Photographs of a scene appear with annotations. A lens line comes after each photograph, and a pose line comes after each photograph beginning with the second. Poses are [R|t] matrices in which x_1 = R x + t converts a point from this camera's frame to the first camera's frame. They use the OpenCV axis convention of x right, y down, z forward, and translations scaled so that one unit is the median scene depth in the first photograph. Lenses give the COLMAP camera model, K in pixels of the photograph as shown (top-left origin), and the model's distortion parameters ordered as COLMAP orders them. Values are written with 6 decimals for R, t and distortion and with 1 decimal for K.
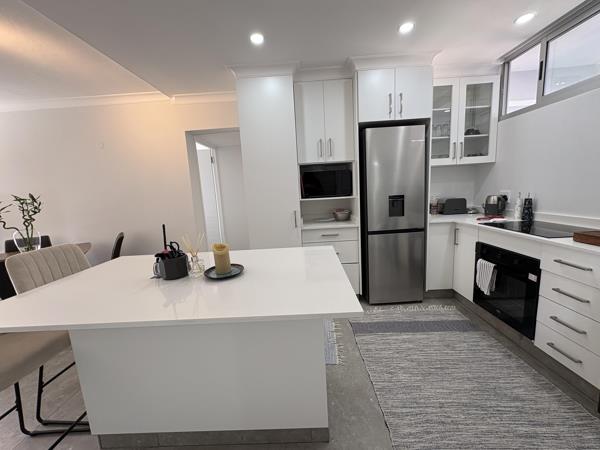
lens RADIAL K [[238.1, 0, 300.0], [0, 238.1, 225.0], [0, 0, 1]] dist [0.000405, -0.000024]
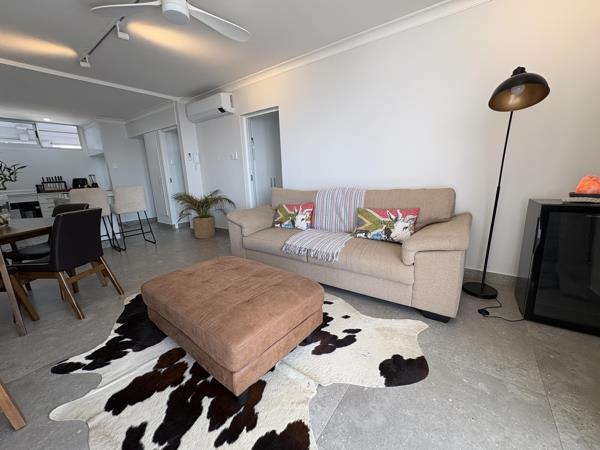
lens RADIAL K [[238.1, 0, 300.0], [0, 238.1, 225.0], [0, 0, 1]] dist [0.000405, -0.000024]
pose [[-0.811519, -0.035623, 0.583239, -3.410591], [0.170690, 0.940153, 0.294920, 0.099393], [-0.558840, 0.338886, -0.756871, 1.439218]]
